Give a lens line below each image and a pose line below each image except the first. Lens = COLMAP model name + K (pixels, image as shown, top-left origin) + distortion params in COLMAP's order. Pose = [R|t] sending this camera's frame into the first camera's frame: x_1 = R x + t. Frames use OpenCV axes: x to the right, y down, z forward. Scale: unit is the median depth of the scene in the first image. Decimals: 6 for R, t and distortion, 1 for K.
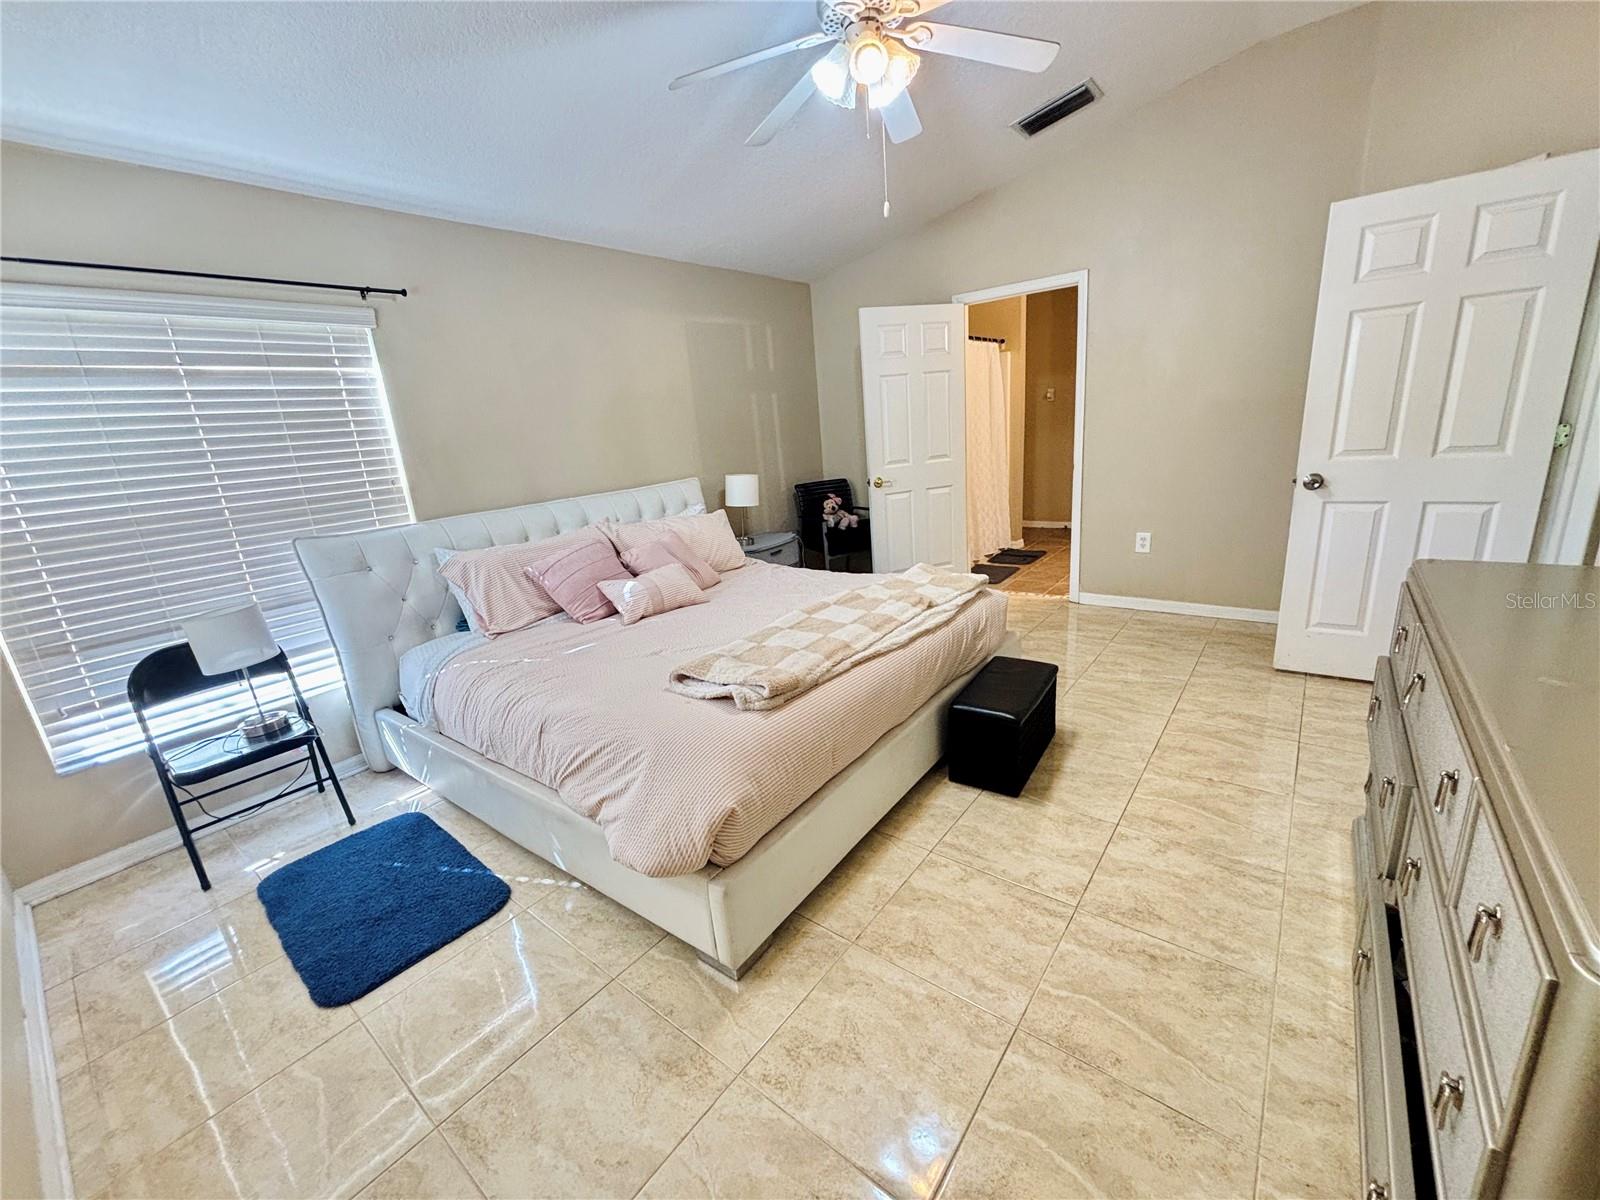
lens RADIAL K [[644.9, 0, 800.0], [0, 644.9, 600.0], [0, 0, 1]] dist [-0.002531, -0.000160]
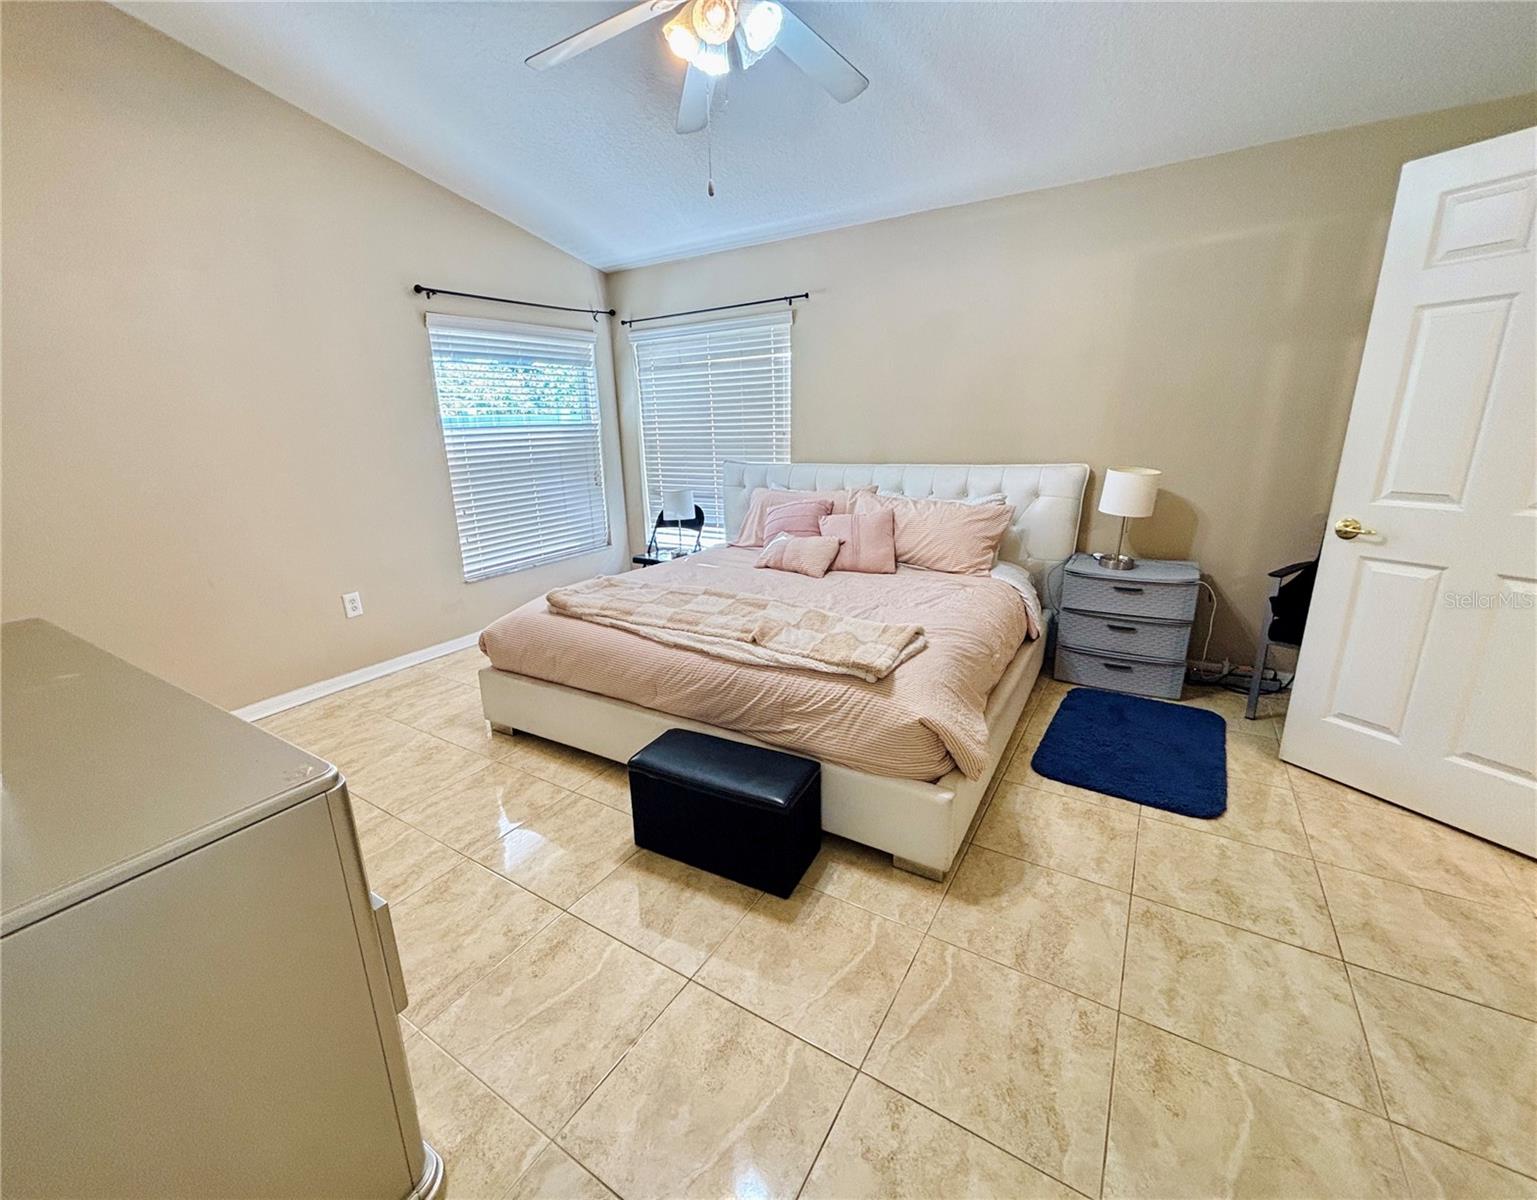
lens RADIAL K [[658.8, 0, 717.2], [0, 658.8, 602.8], [0, 0, 1]] dist [-0.000929, -0.000123]
pose [[0.072096, 0.338176, -0.938317, 1.042777], [-0.243015, 0.918370, 0.312314, -0.310187], [0.967340, 0.205508, 0.148393, 0.856461]]
